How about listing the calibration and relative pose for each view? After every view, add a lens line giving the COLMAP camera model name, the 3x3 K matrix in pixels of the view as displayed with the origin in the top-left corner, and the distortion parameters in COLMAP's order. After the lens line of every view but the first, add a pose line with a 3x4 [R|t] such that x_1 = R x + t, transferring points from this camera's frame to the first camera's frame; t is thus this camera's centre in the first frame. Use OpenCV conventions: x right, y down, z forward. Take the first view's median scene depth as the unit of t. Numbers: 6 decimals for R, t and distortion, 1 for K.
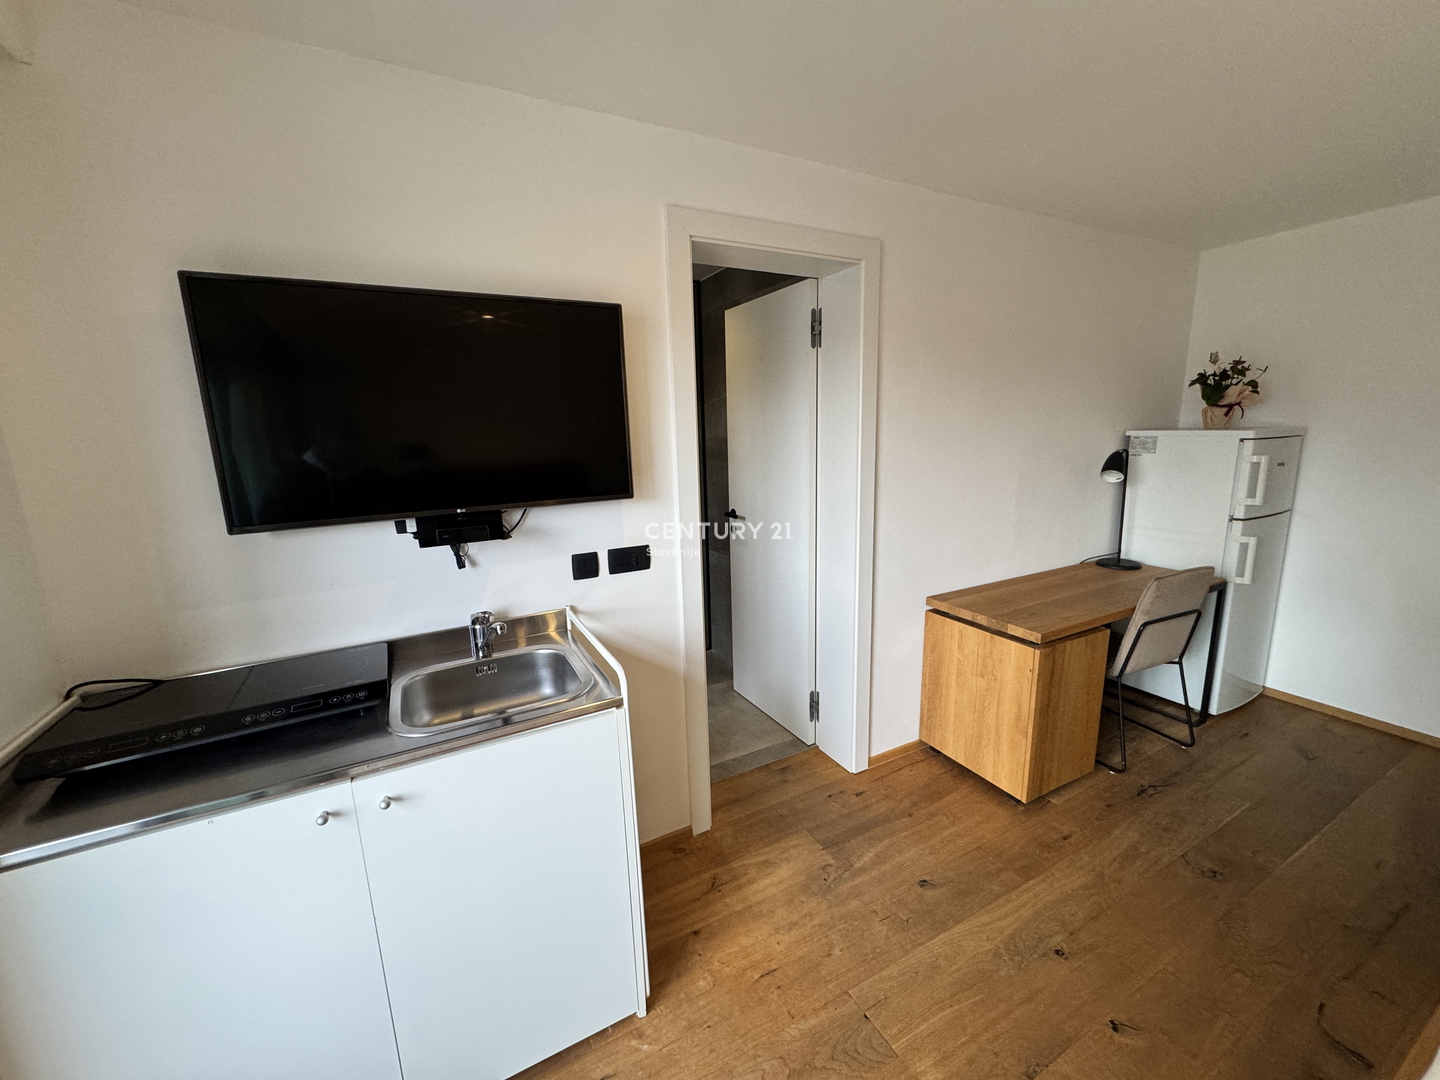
lens RADIAL K [[578.2, 0, 721.5], [0, 578.2, 534.5], [0, 0, 1]] dist [-0.003137, -0.000173]
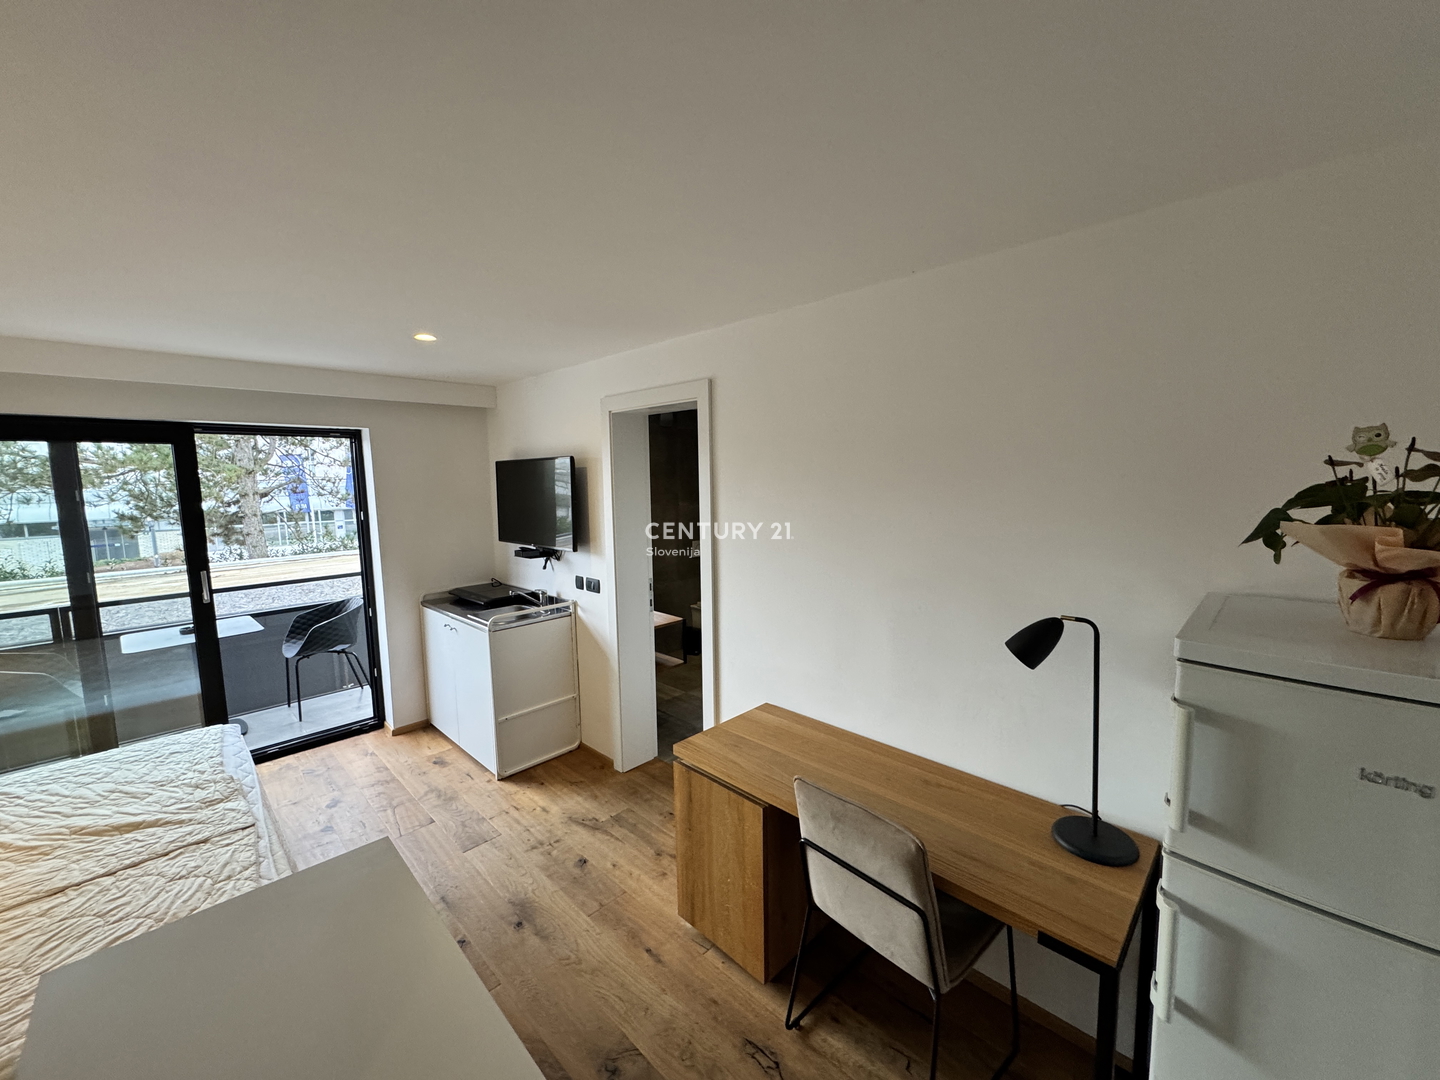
lens RADIAL K [[578.2, 0, 723.3], [0, 578.2, 539.3], [0, 0, 1]] dist [-0.003137, -0.000173]
pose [[0.301660, 0.124148, -0.945298, 1.713503], [-0.181512, 0.980830, 0.070892, -0.311924], [0.935978, 0.150197, 0.318411, 0.789494]]
